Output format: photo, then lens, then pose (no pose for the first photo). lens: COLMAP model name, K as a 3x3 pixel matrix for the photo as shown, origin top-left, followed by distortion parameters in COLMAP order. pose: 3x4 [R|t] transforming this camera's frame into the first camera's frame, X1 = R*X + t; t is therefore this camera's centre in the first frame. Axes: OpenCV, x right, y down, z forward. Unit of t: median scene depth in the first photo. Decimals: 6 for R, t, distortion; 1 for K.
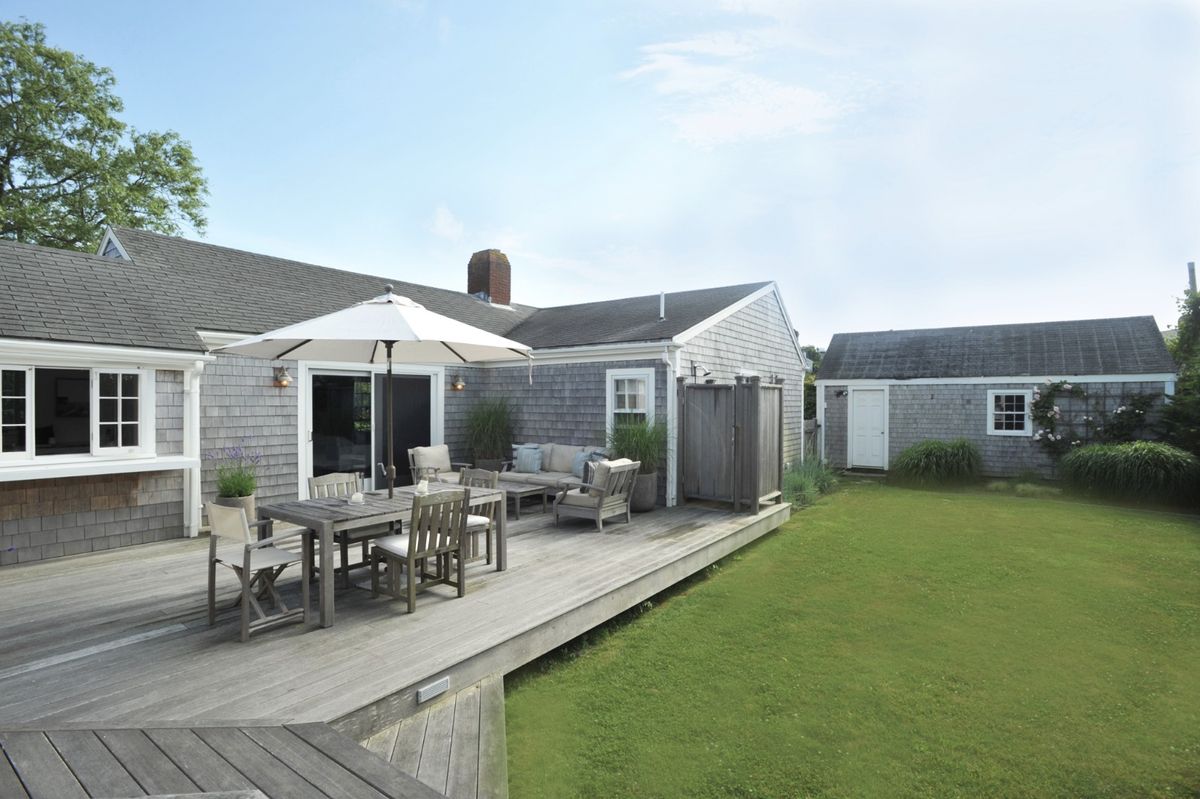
lens RADIAL K [[585.3, 0, 596.7], [0, 585.3, 394.2], [0, 0, 1]] dist [-0.069757, 0.029680]
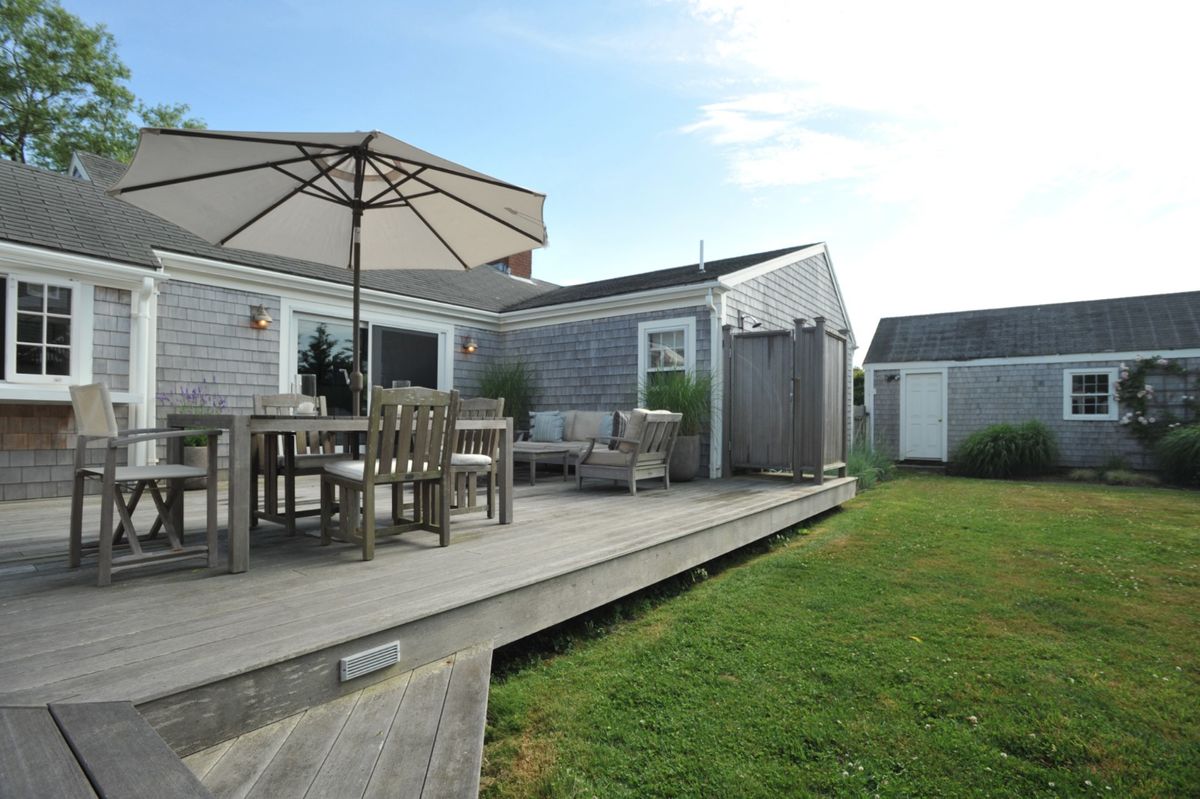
lens RADIAL K [[578.8, 0, 598.9], [0, 578.8, 406.2], [0, 0, 1]] dist [-0.065704, 0.022819]
pose [[0.999316, 0.005854, -0.036524, -0.013097], [-0.006211, 0.999934, -0.009664, 0.120734], [0.036465, 0.009884, 0.999286, 0.197597]]
